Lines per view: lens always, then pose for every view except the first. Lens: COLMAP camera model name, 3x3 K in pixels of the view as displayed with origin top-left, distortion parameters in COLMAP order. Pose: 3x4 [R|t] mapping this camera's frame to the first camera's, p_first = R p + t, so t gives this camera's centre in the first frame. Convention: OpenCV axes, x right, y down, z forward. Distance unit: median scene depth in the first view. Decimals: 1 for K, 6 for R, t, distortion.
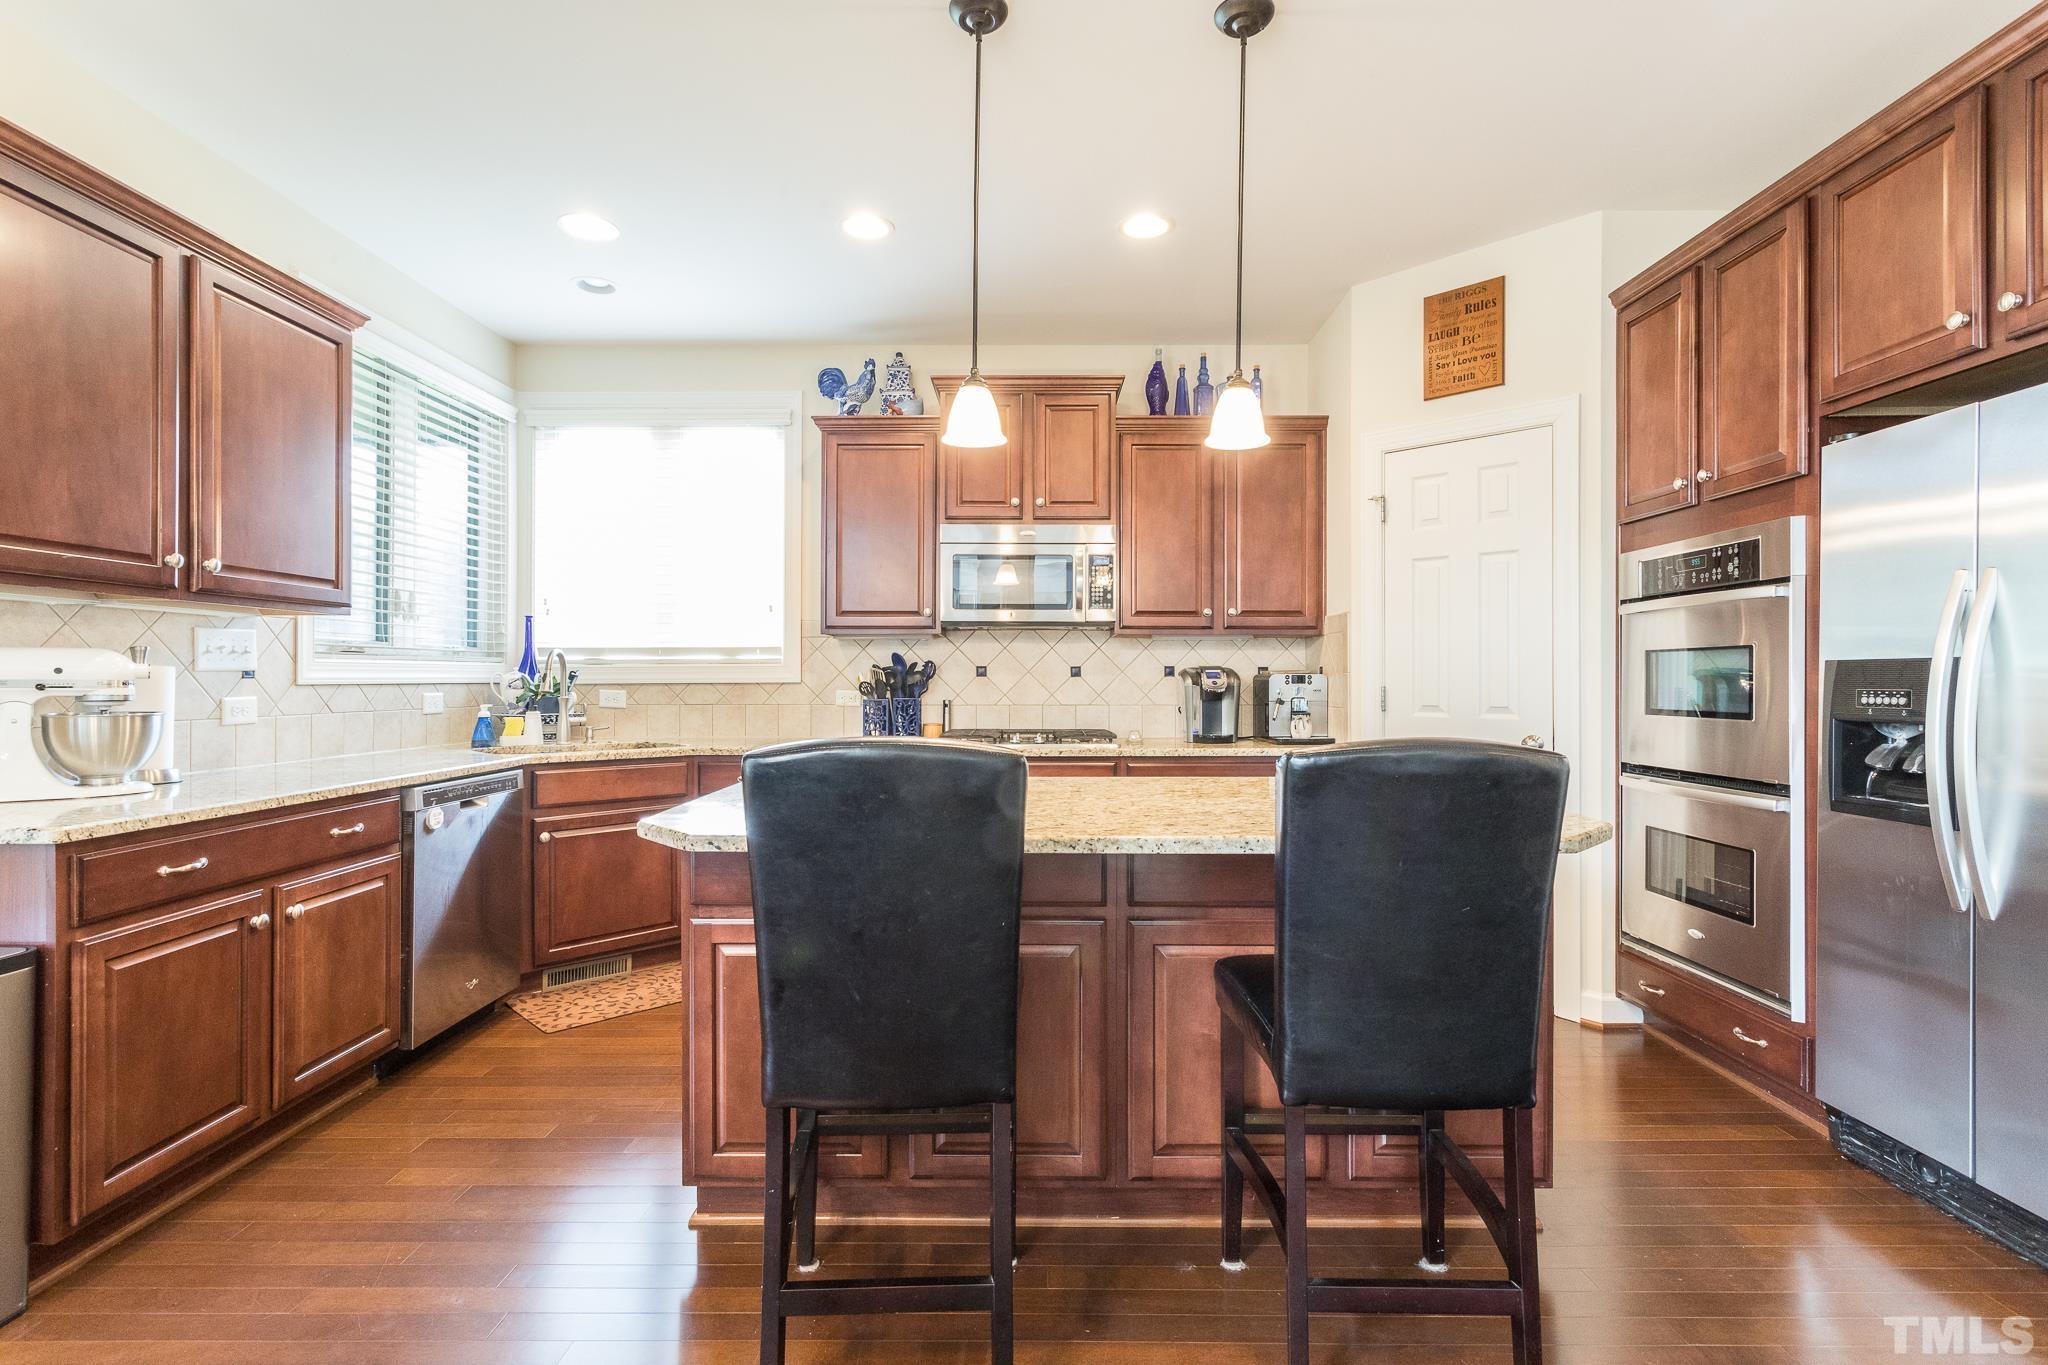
lens RADIAL K [[965.1, 0, 1024.4], [0, 965.1, 658.6], [0, 0, 1]] dist [-0.001208, -0.000025]
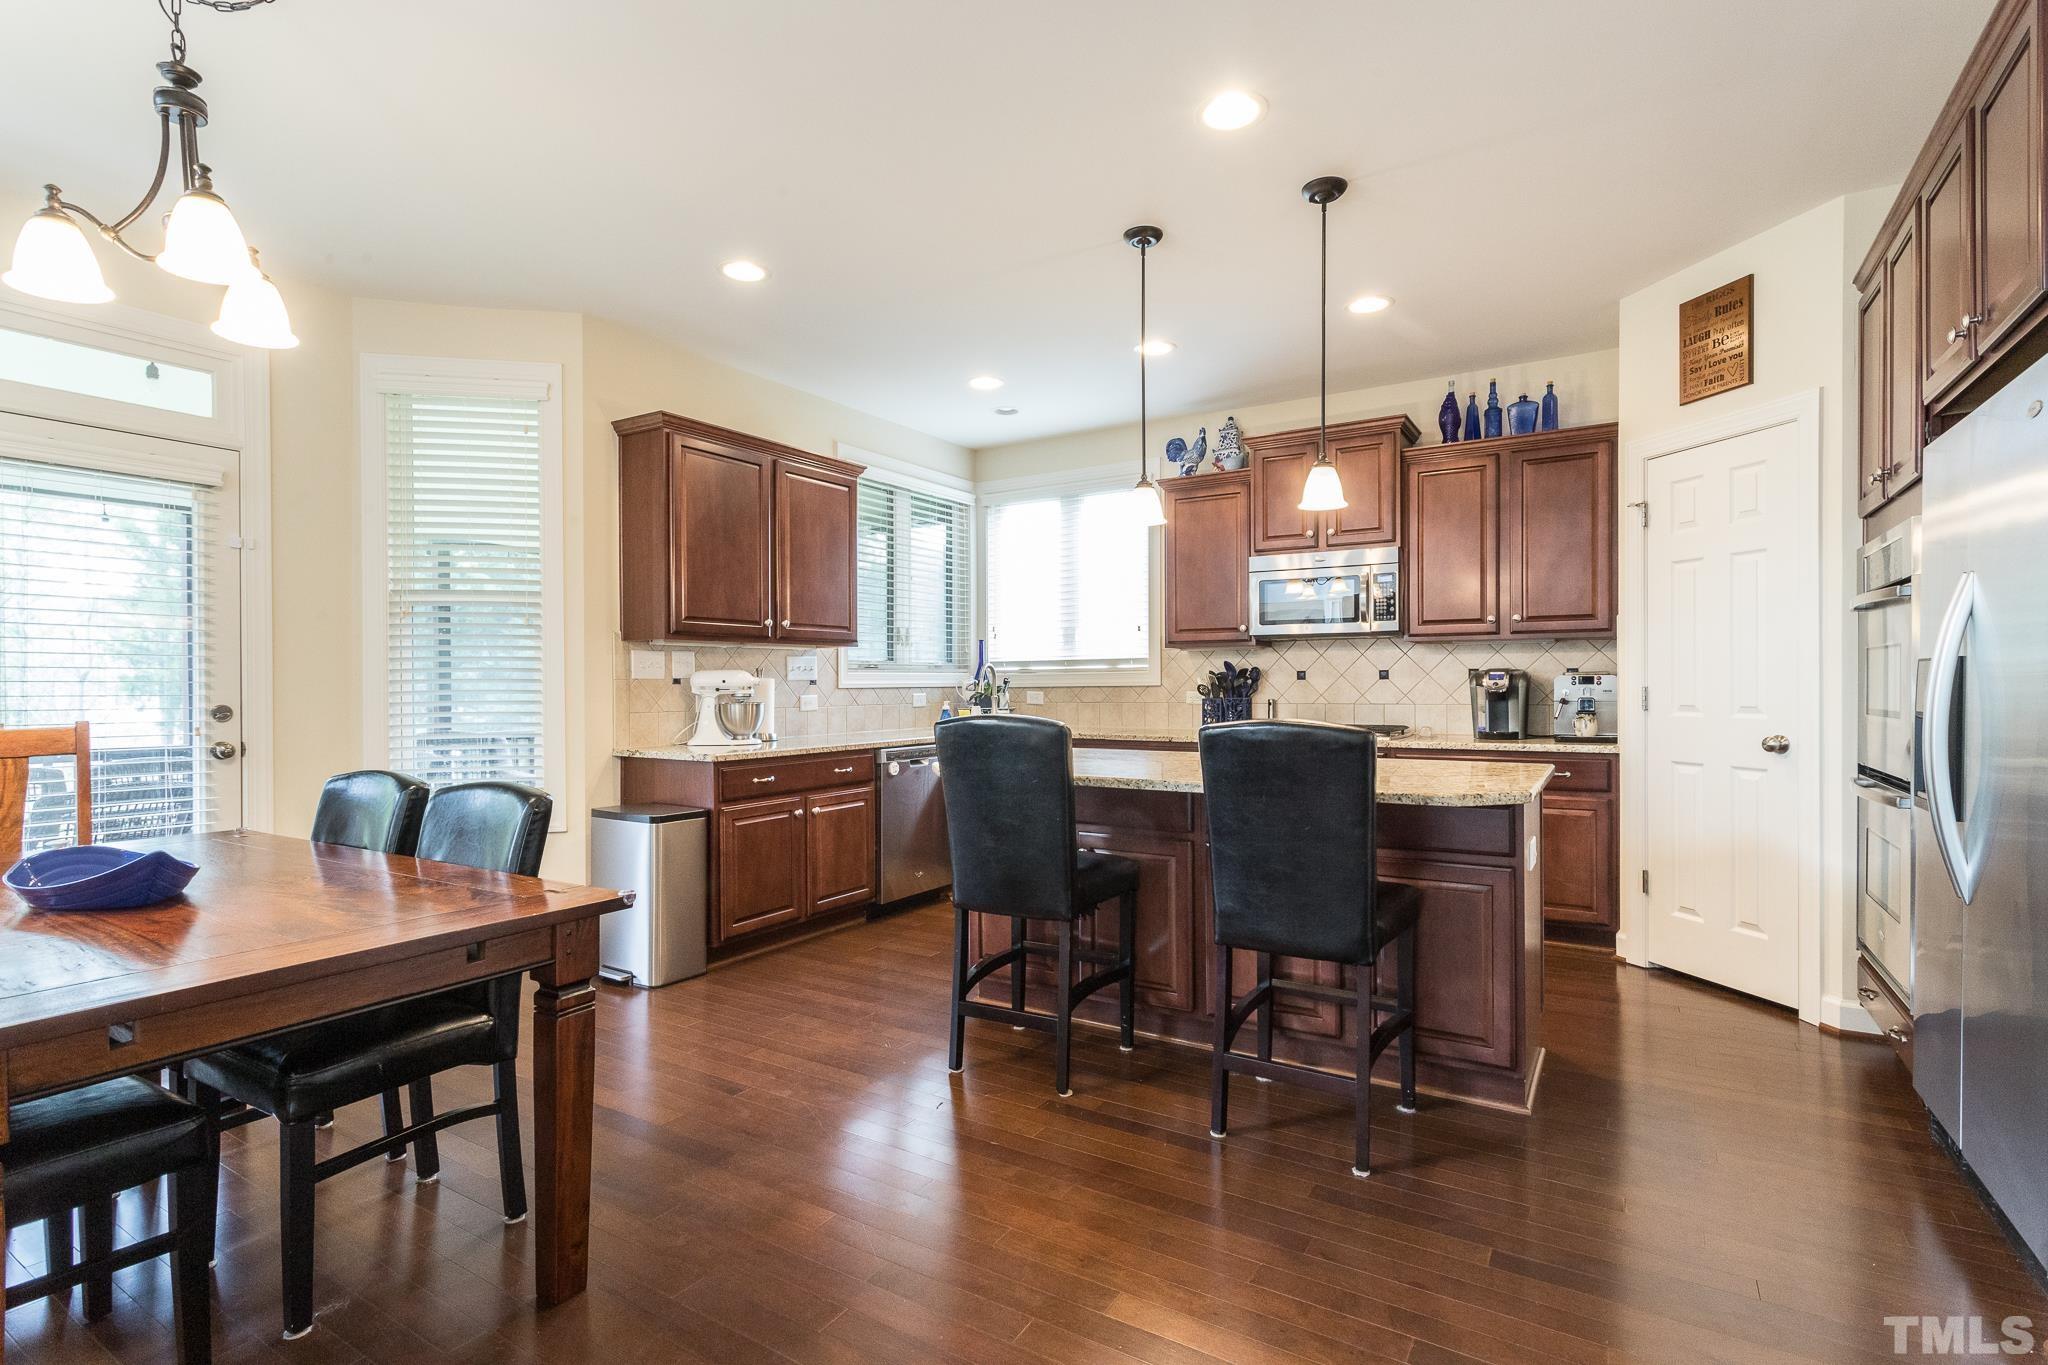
lens RADIAL K [[965.1, 0, 1024.4], [0, 965.1, 658.6], [0, 0, 1]] dist [-0.001208, -0.000025]
pose [[0.850434, -0.019257, -0.525730, 0.343698], [0.017783, 0.999811, -0.007855, -0.004868], [0.525782, -0.002669, 0.850615, -0.221932]]
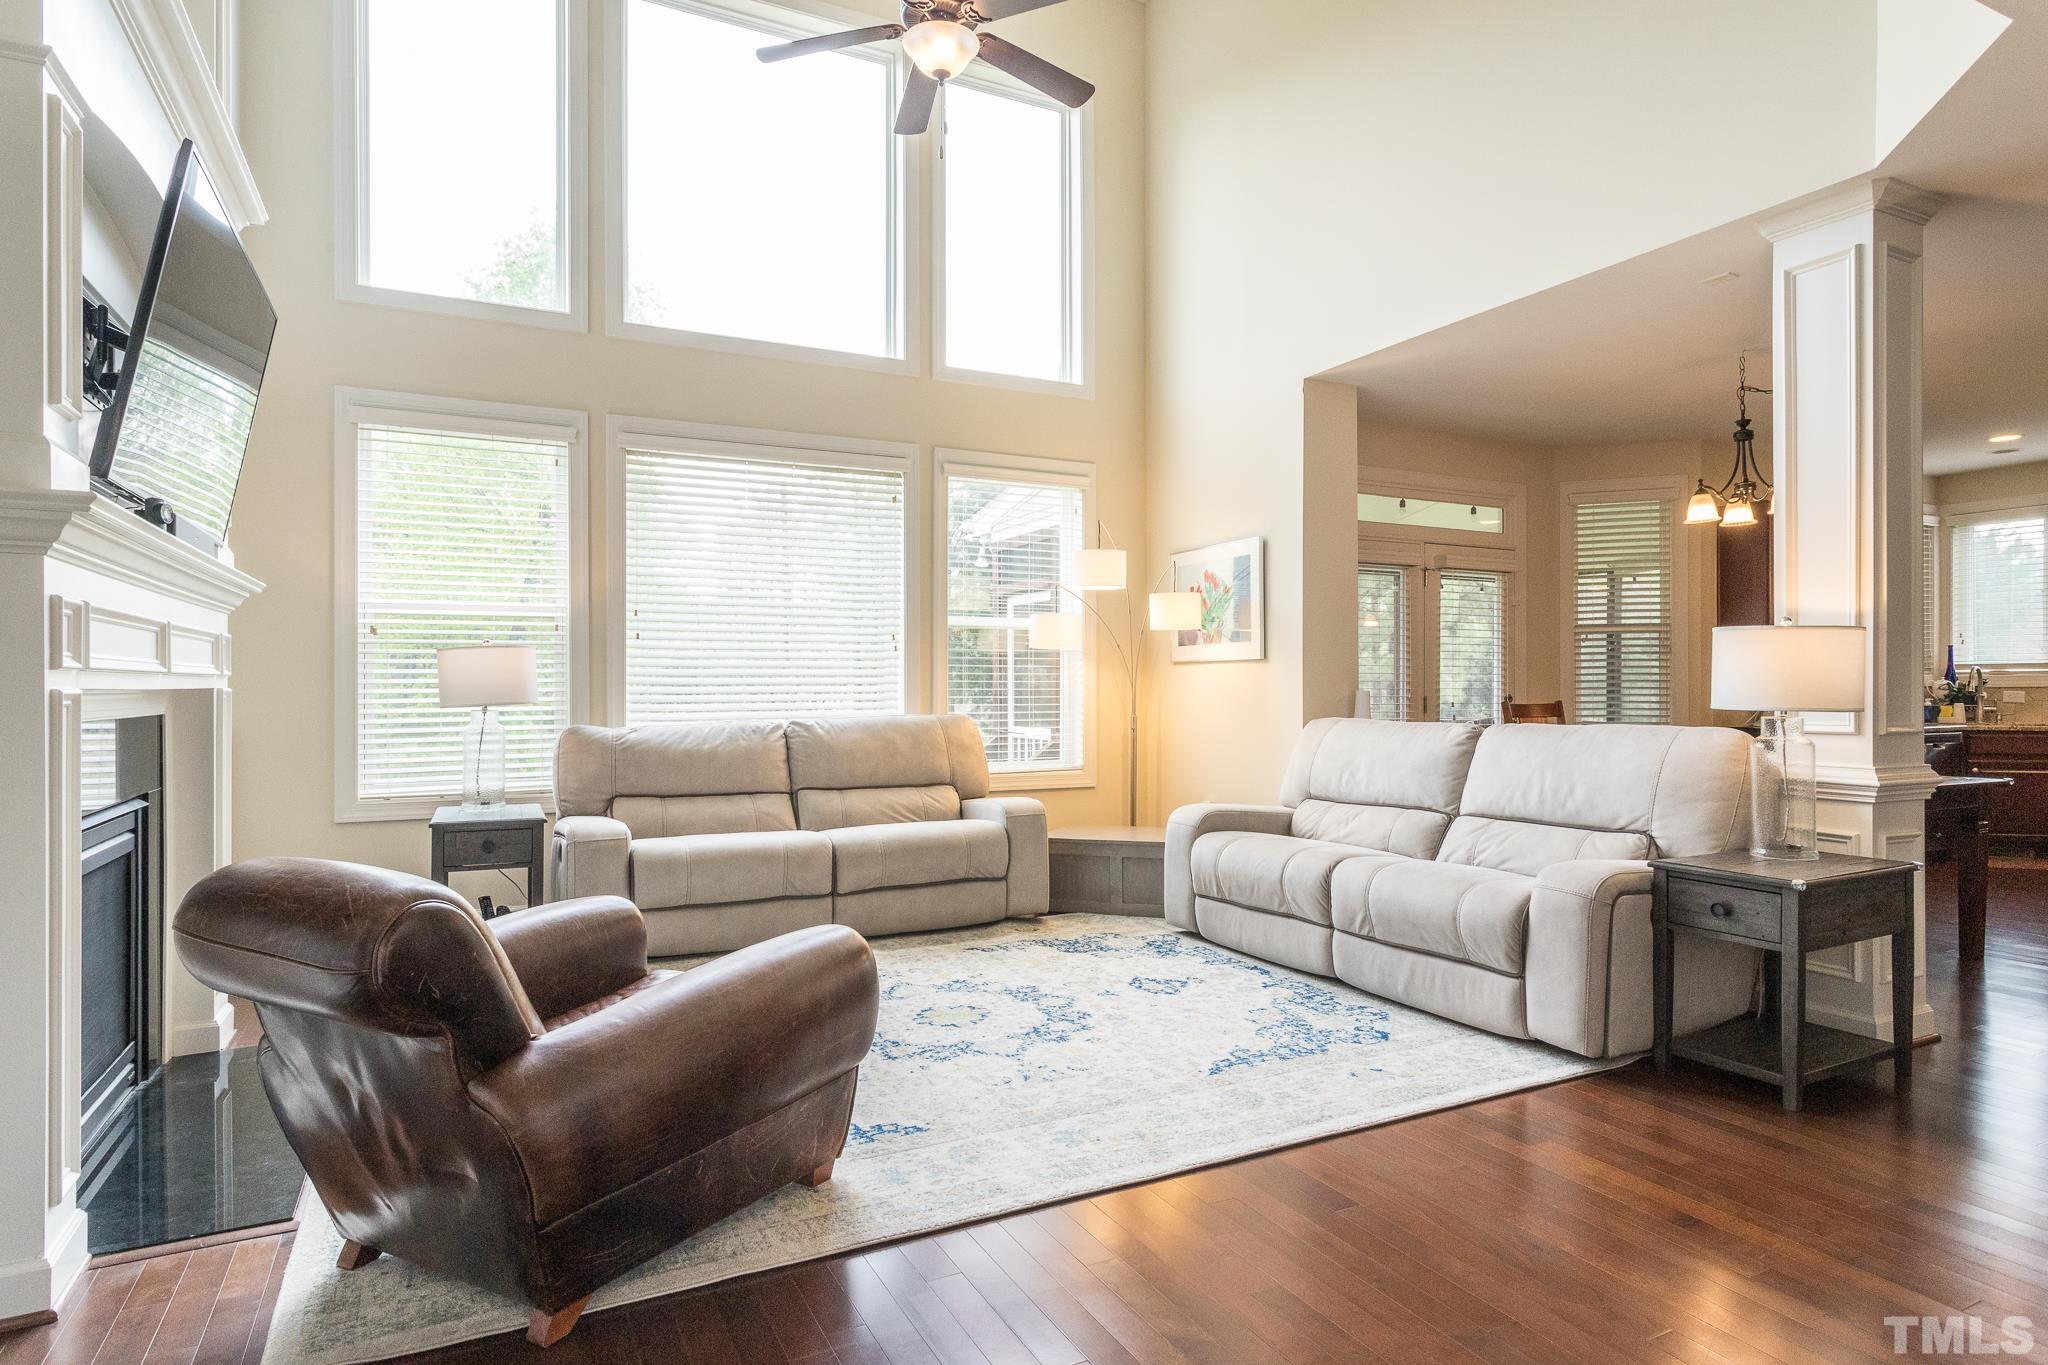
lens RADIAL K [[1127.8, 0, 1024.0], [0, 1127.8, 682.5], [0, 0, 1]] dist [-0.002573, -0.000927]
pose [[0.463363, 0.001204, -0.886168, 0.526788], [0.019681, 0.999738, 0.011649, -0.040465], [0.885950, -0.022838, 0.463218, -1.498269]]
